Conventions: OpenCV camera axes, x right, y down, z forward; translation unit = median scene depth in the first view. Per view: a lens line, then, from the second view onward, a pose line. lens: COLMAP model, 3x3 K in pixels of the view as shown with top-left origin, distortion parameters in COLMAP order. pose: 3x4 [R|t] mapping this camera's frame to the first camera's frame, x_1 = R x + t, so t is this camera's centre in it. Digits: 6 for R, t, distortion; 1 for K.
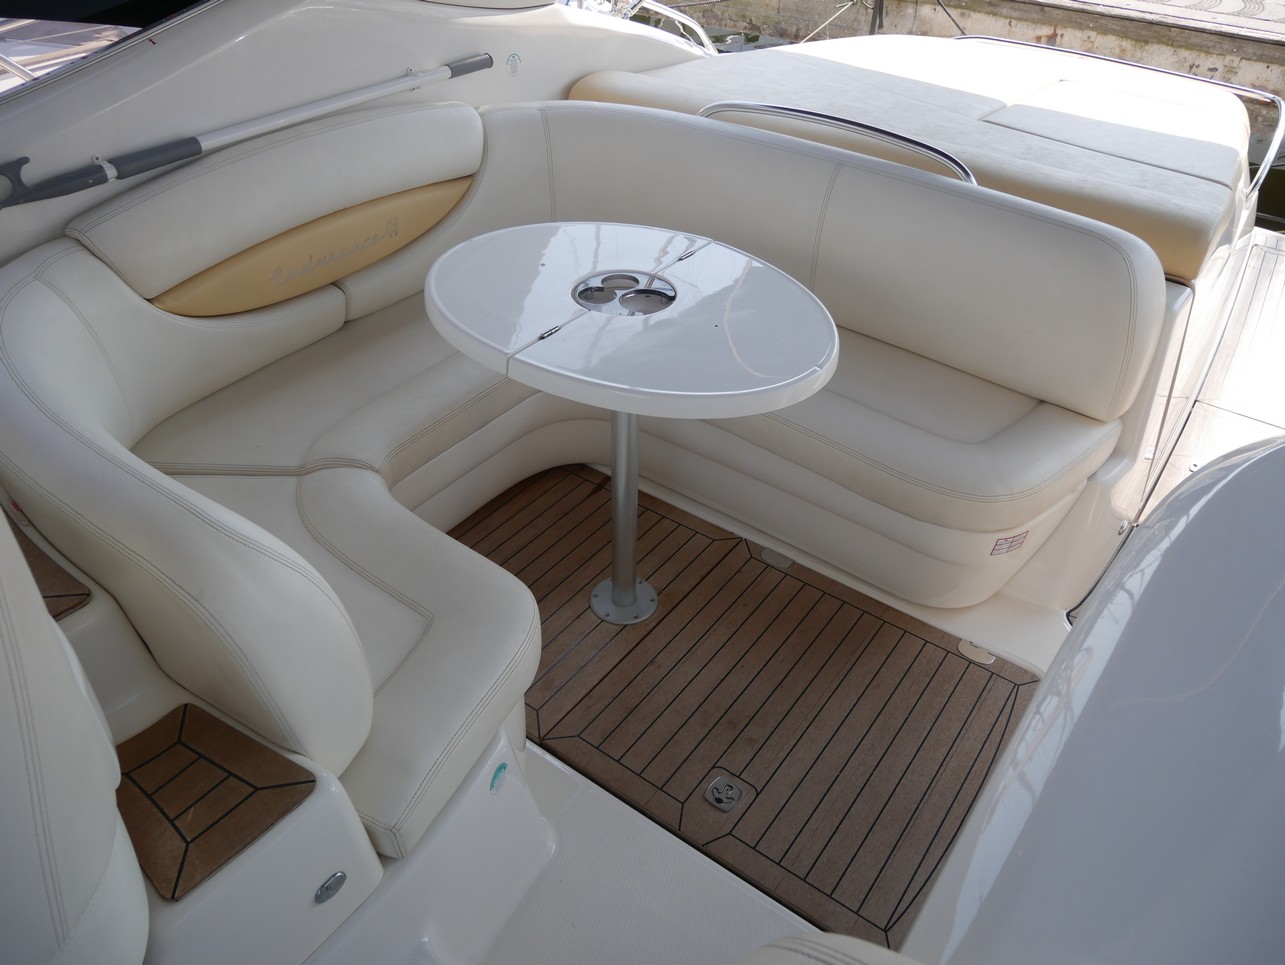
lens RADIAL K [[922.6, 0, 635.1], [0, 922.6, 483.1], [0, 0, 1]] dist [-0.061425, 0.013035]
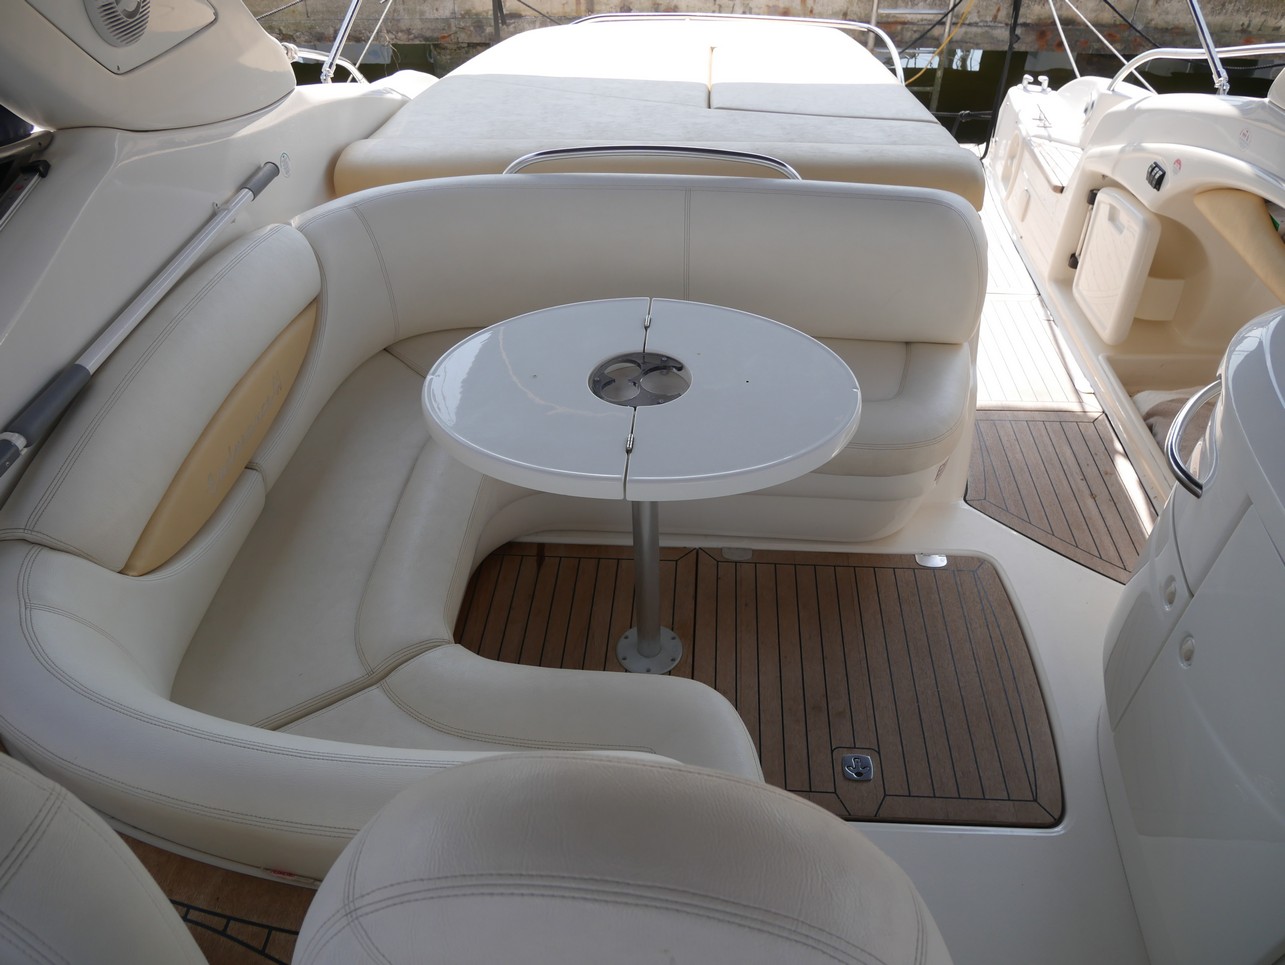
lens RADIAL K [[922.6, 0, 616.1], [0, 922.6, 493.7], [0, 0, 1]] dist [-0.061425, 0.013035]
pose [[0.846657, -0.374531, 0.378020, -0.382538], [0.356264, 0.926629, 0.120145, -0.179276], [-0.395282, 0.032953, 0.917968, 0.064364]]
